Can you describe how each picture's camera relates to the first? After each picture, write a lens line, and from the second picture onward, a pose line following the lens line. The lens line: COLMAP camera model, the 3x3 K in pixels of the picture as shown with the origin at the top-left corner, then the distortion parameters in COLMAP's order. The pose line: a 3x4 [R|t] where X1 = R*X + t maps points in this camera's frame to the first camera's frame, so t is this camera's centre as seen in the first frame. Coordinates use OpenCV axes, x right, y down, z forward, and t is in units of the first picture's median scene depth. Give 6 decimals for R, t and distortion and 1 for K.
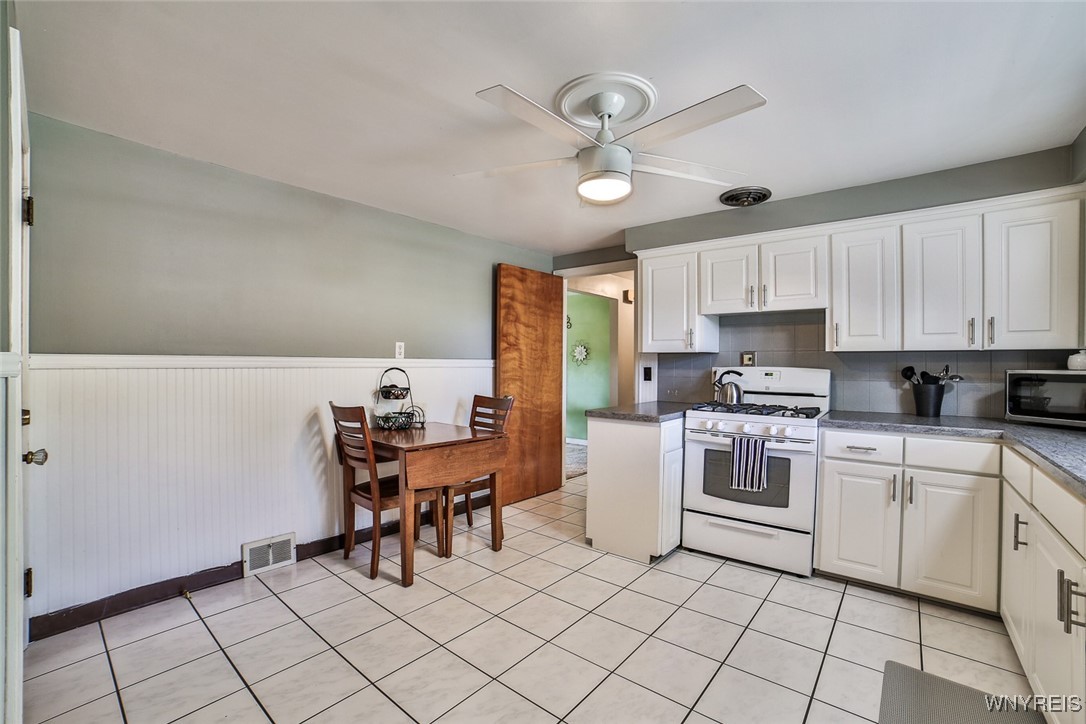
lens RADIAL K [[464.6, 0, 543.0], [0, 464.6, 362.0], [0, 0, 1]] dist [-0.097287, 0.029297]
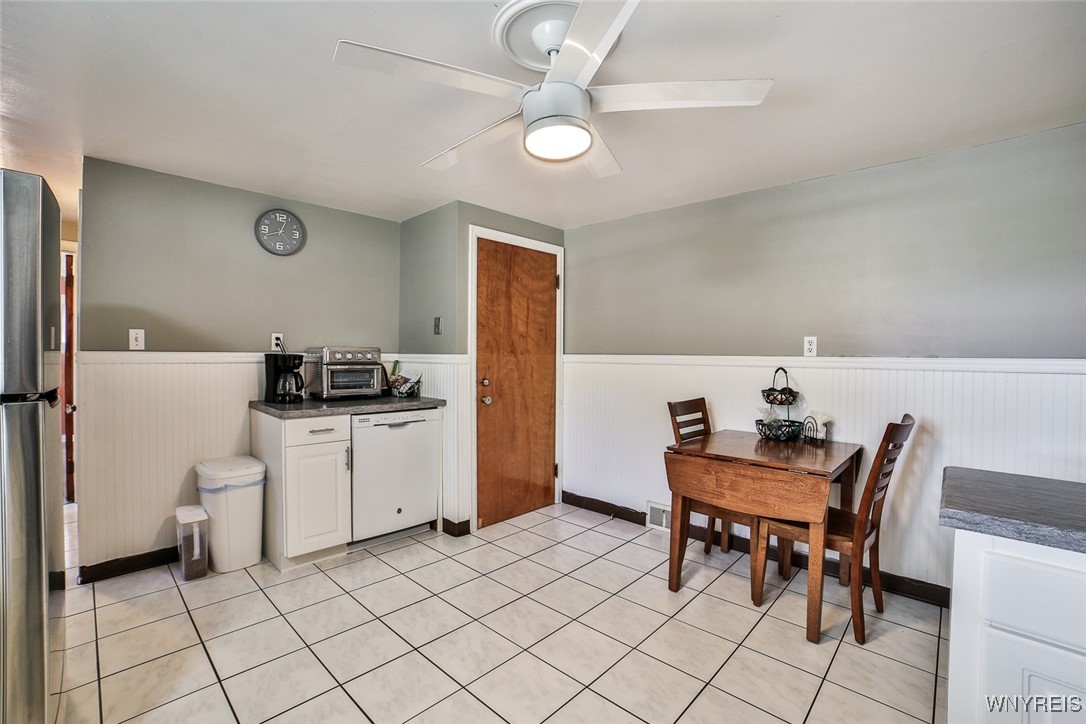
lens RADIAL K [[464.6, 0, 543.0], [0, 464.6, 362.0], [0, 0, 1]] dist [-0.097287, 0.029297]
pose [[-0.055459, 0.005616, -0.998445, 0.597993], [-0.005458, 0.999968, 0.005927, 0.000022], [0.998446, 0.005778, -0.055427, 0.671340]]
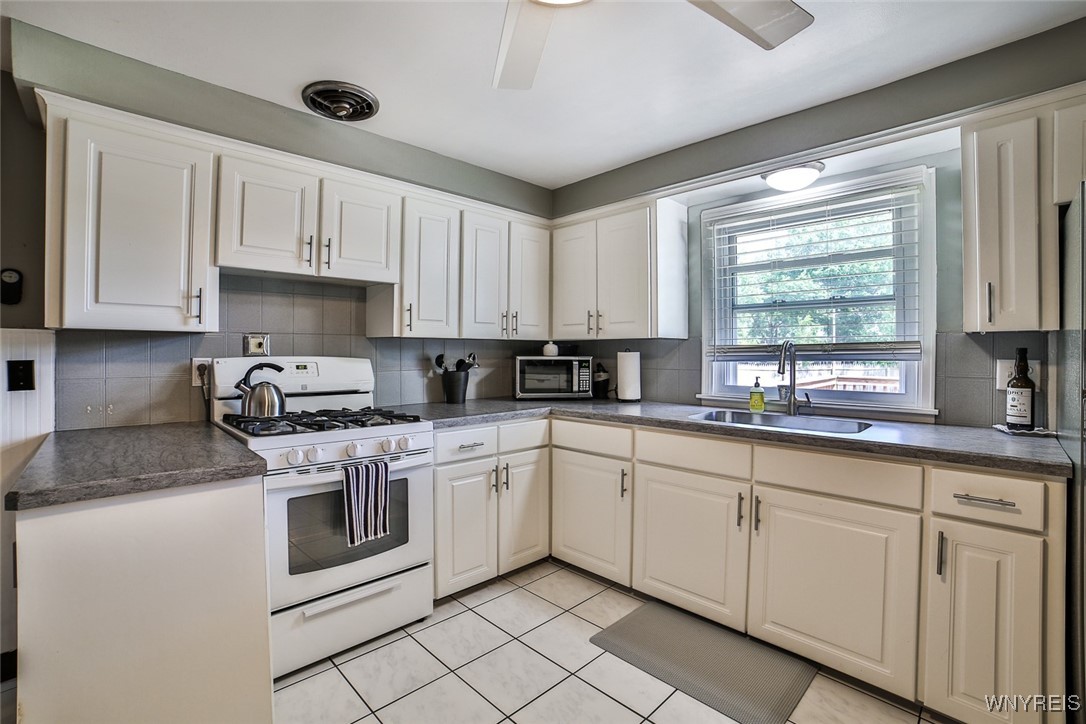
lens RADIAL K [[486.6, 0, 545.2], [0, 486.6, 353.1], [0, 0, 1]] dist [-0.106473, 0.035118]
pose [[0.104728, -0.009595, 0.994455, -0.207776], [-0.005970, 0.999929, 0.010276, -0.004559], [-0.994483, -0.007013, 0.104664, 0.624847]]
